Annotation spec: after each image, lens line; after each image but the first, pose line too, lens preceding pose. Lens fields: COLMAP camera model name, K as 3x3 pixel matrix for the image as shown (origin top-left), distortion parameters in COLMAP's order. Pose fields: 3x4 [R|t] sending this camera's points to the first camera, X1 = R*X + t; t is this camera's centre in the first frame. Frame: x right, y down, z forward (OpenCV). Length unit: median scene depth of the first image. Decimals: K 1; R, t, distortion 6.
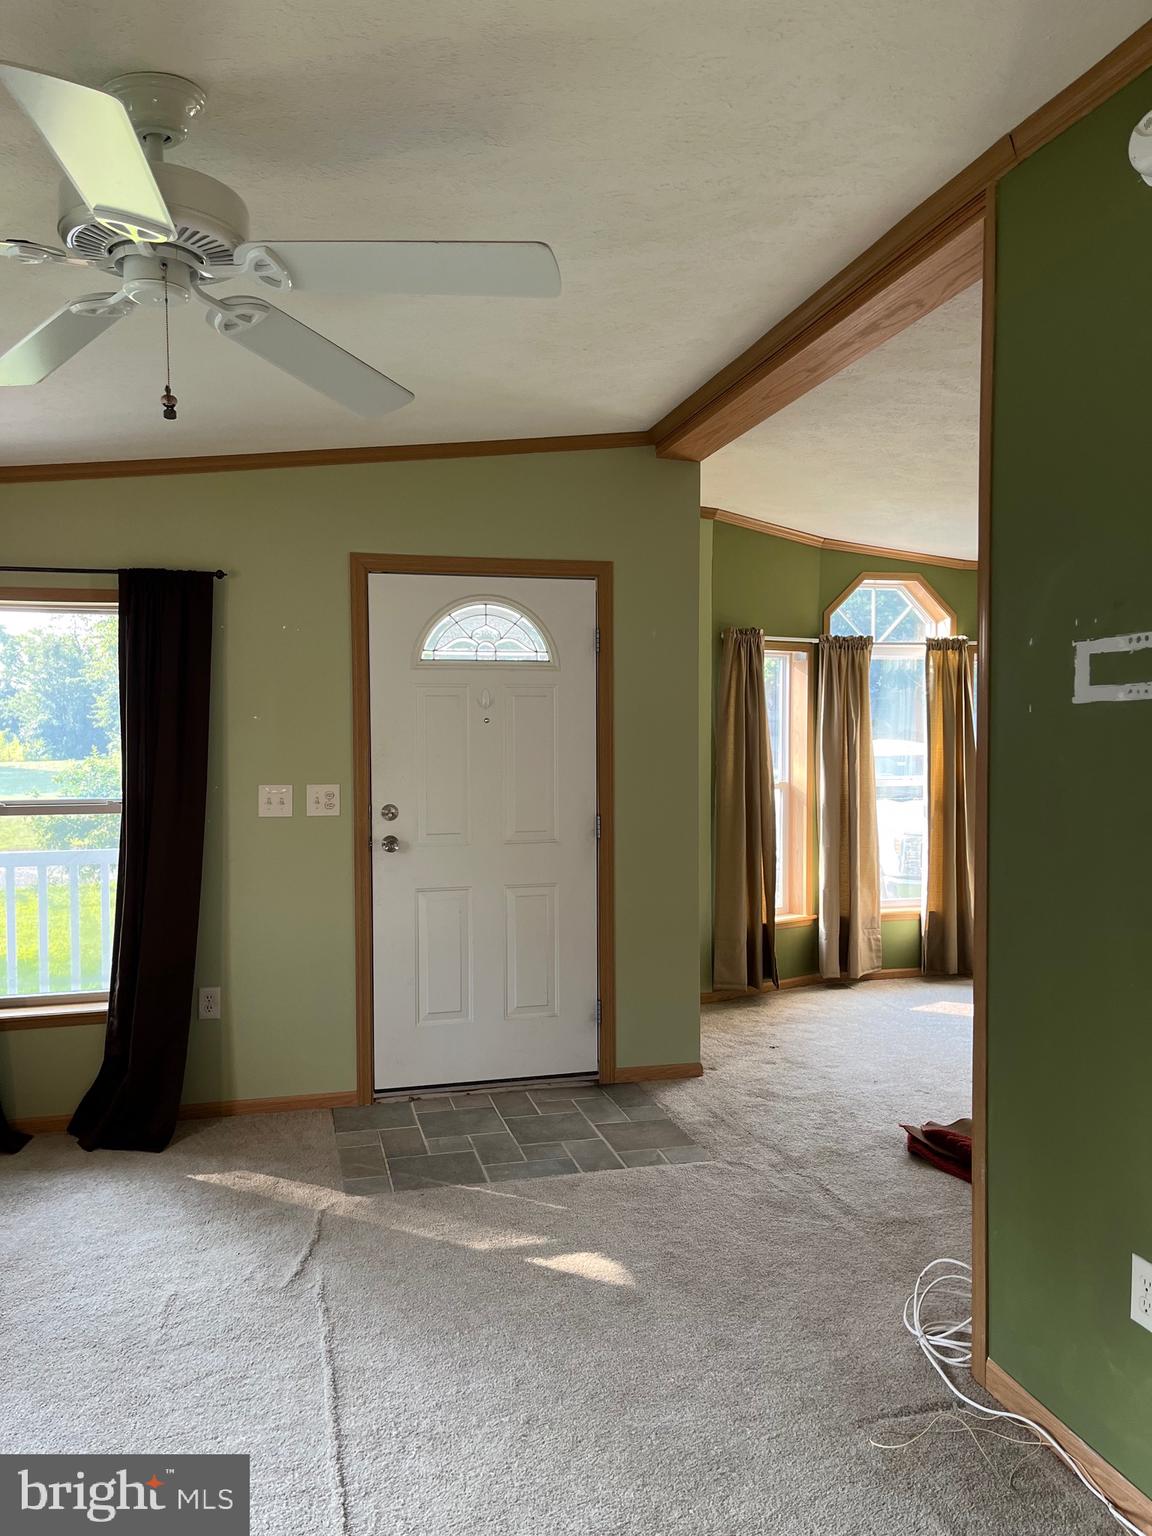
lens RADIAL K [[1167.8, 0, 575.6], [0, 1167.8, 766.9], [0, 0, 1]] dist [0.059990, -0.073860]
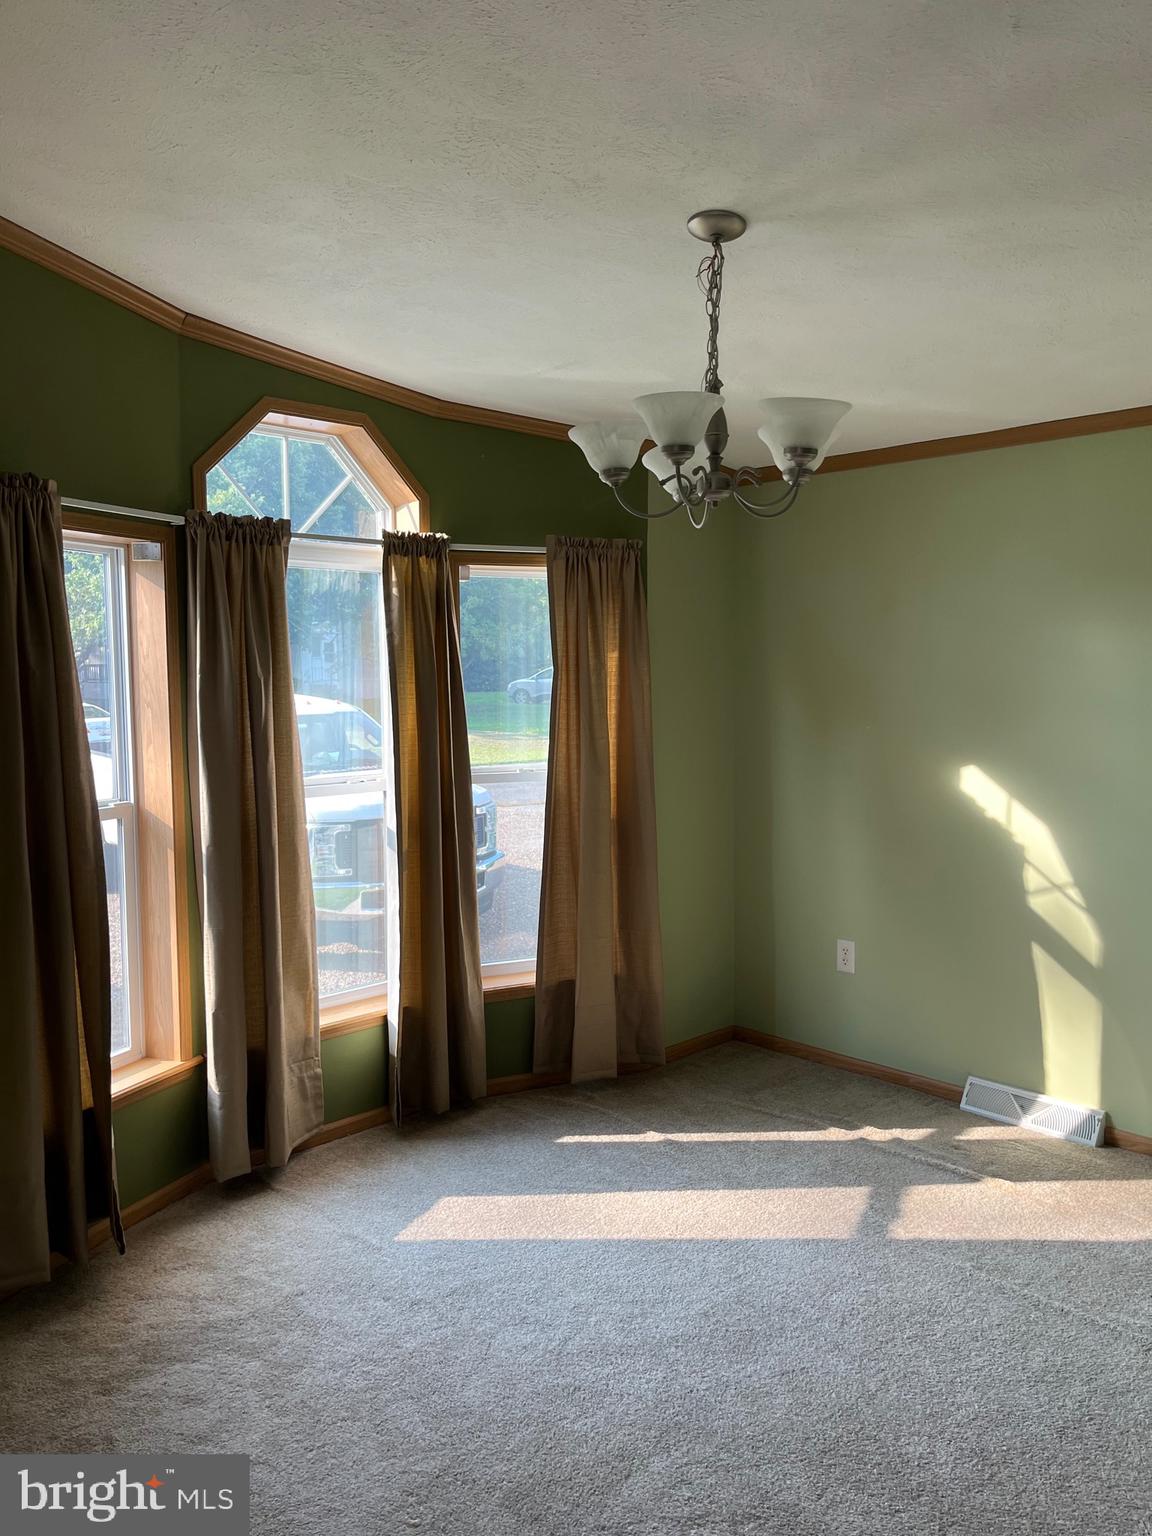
lens RADIAL K [[1167.8, 0, 607.0], [0, 1167.8, 781.7], [0, 0, 1]] dist [0.059990, -0.073860]
pose [[0.854896, -0.047462, 0.516624, 0.094966], [0.014942, 0.997646, 0.066928, -0.026621], [-0.518585, -0.049497, 0.853592, 0.463015]]
